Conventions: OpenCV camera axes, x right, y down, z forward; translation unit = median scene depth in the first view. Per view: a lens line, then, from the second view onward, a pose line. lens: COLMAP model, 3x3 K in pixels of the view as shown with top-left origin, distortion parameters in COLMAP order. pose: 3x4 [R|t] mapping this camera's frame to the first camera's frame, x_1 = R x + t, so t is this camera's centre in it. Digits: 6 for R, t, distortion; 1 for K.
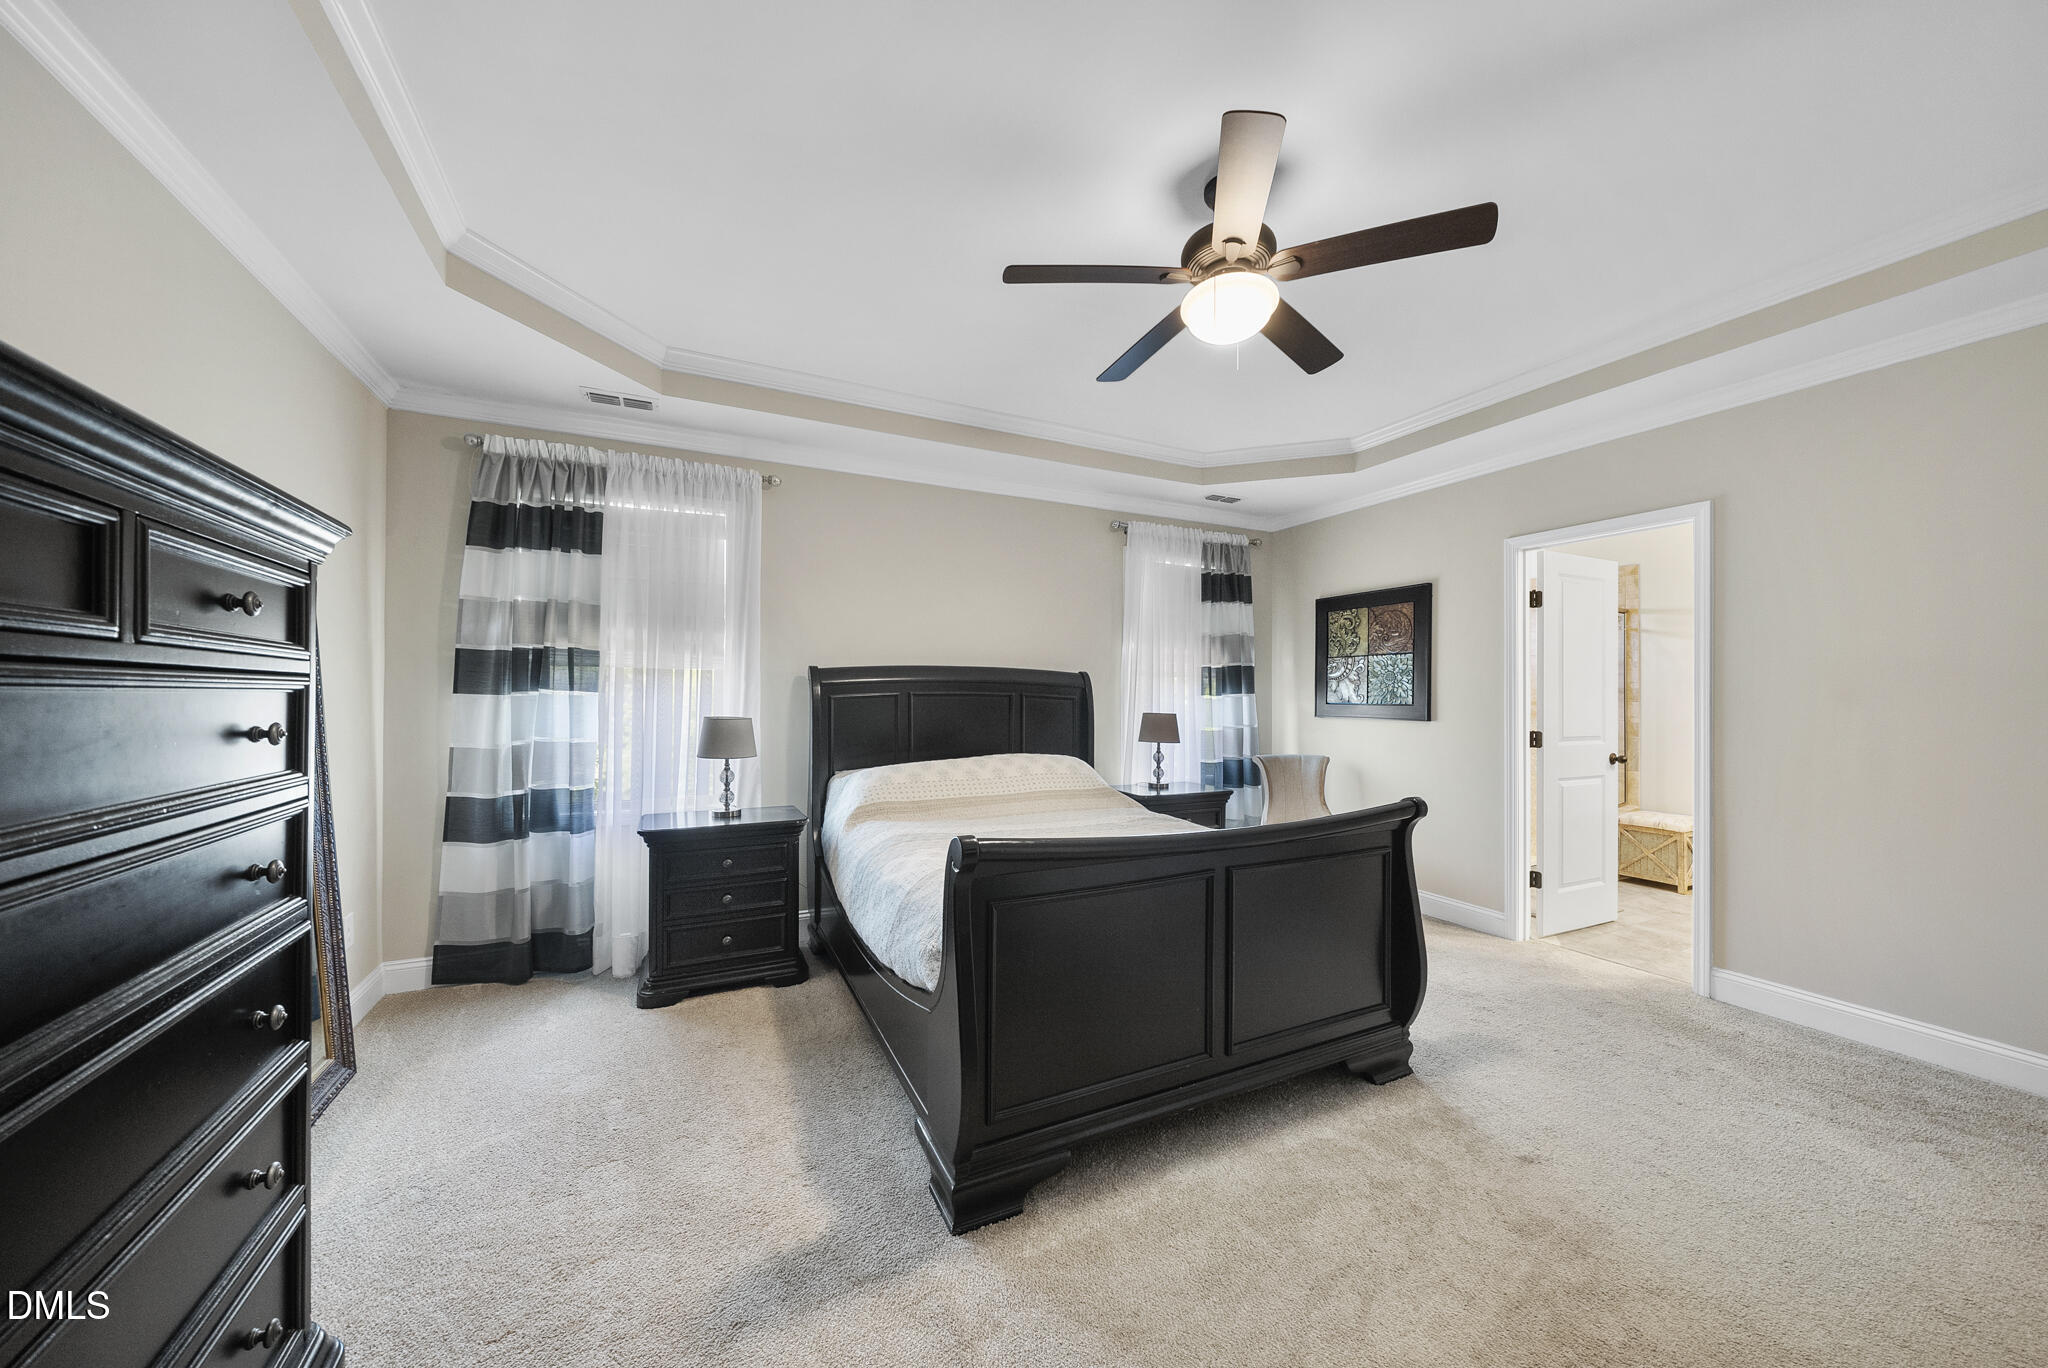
lens RADIAL K [[707.9, 0, 1031.4], [0, 707.9, 691.6], [0, 0, 1]] dist [-0.002384, -0.000463]
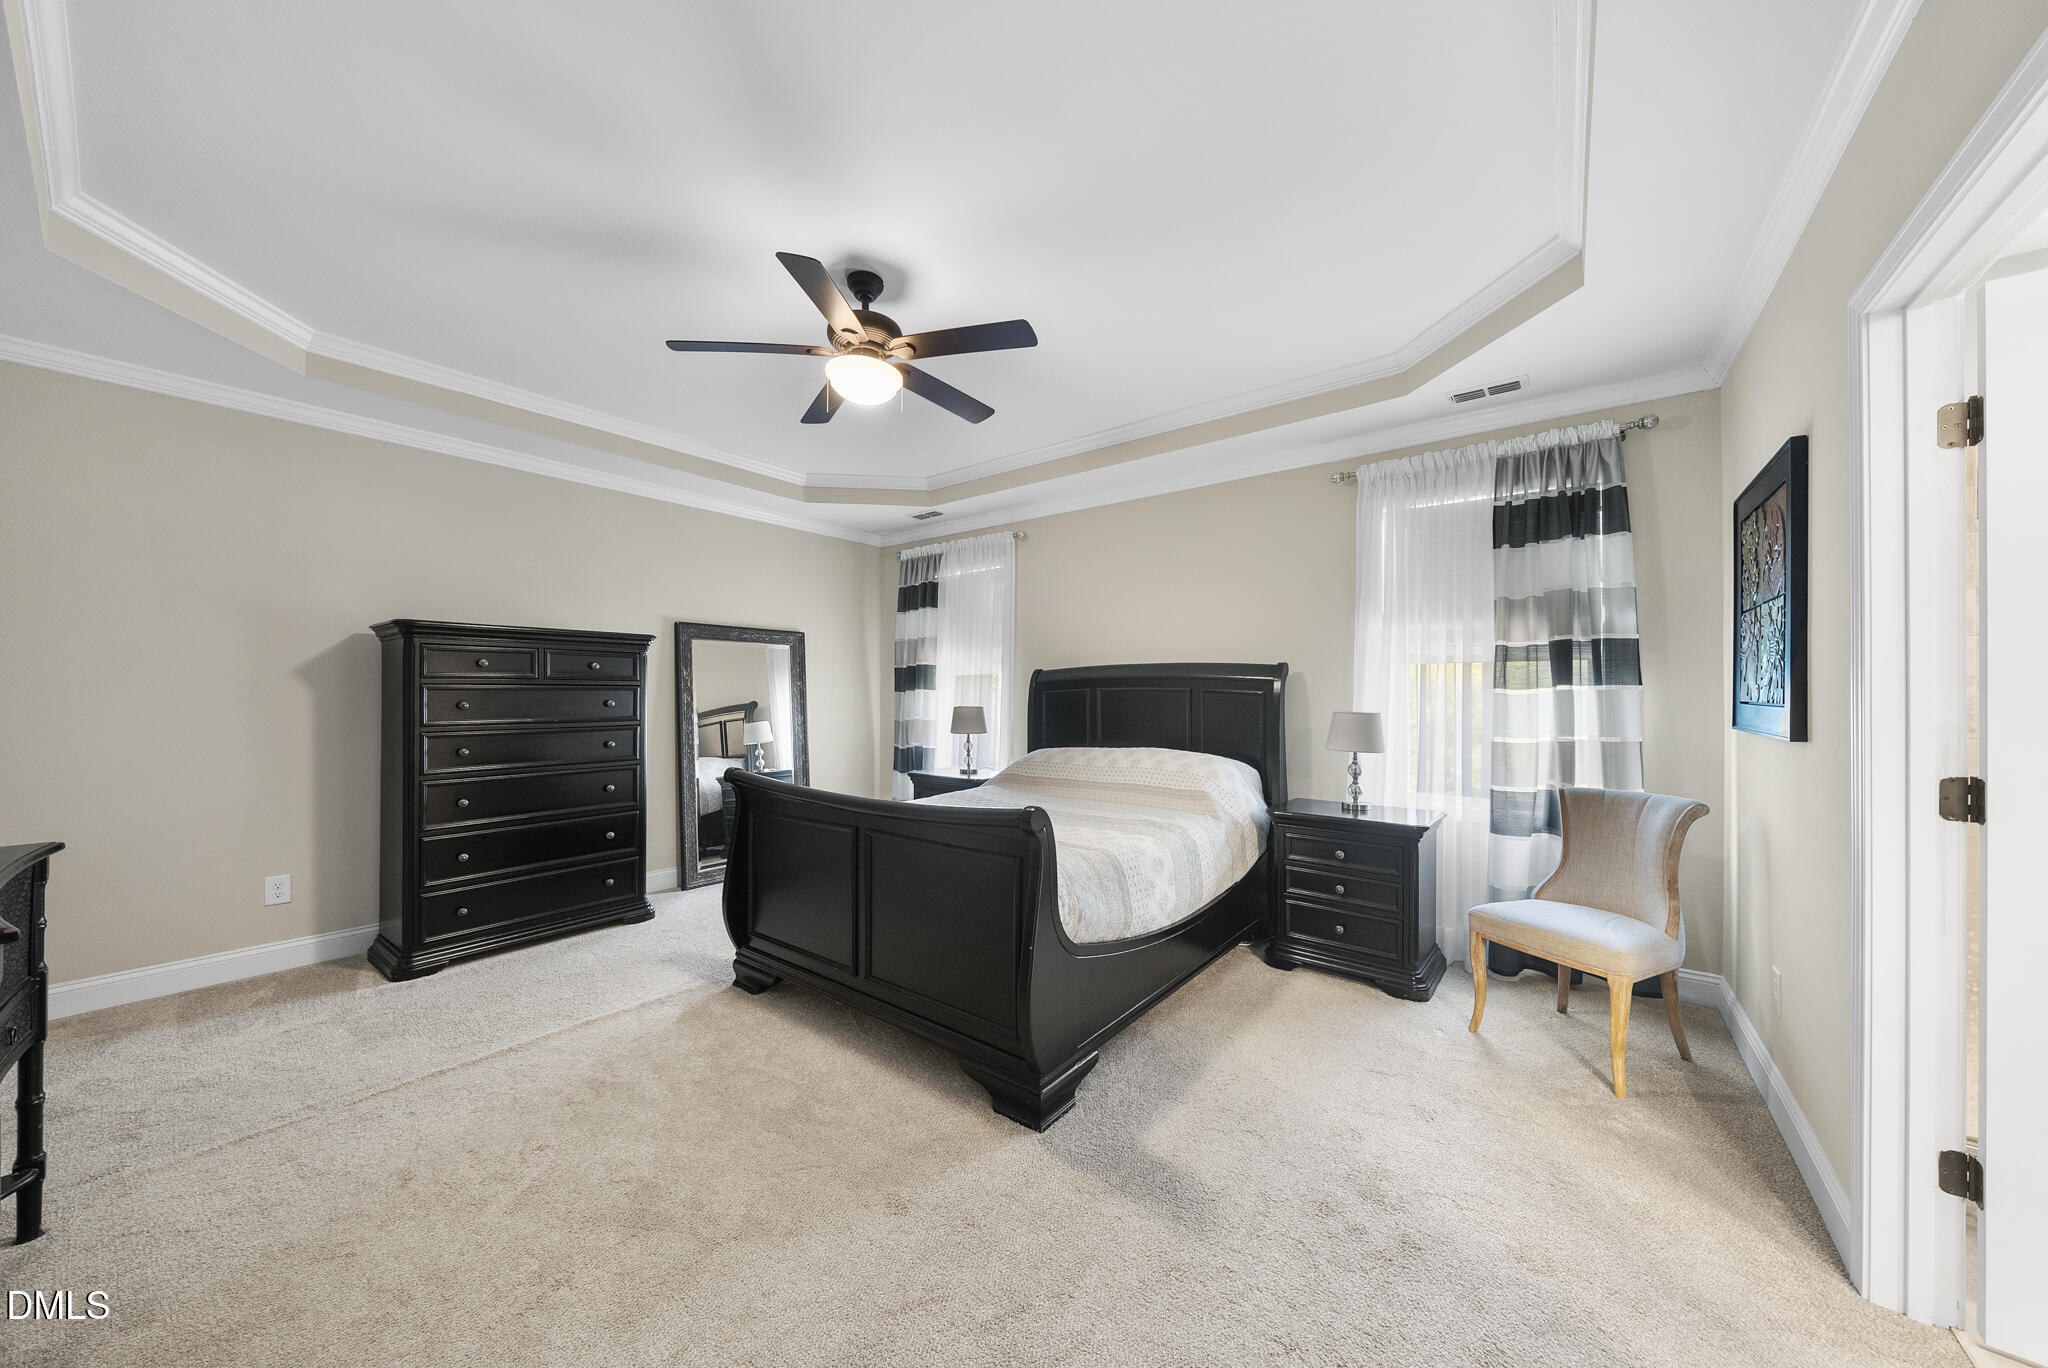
lens RADIAL K [[707.9, 0, 1034.8], [0, 707.9, 696.6], [0, 0, 1]] dist [-0.002384, -0.000463]
pose [[0.435430, 0.001227, -0.900222, 0.721476], [0.008036, 0.999954, 0.005251, 0.005965], [0.900187, -0.009521, 0.435400, 0.351056]]
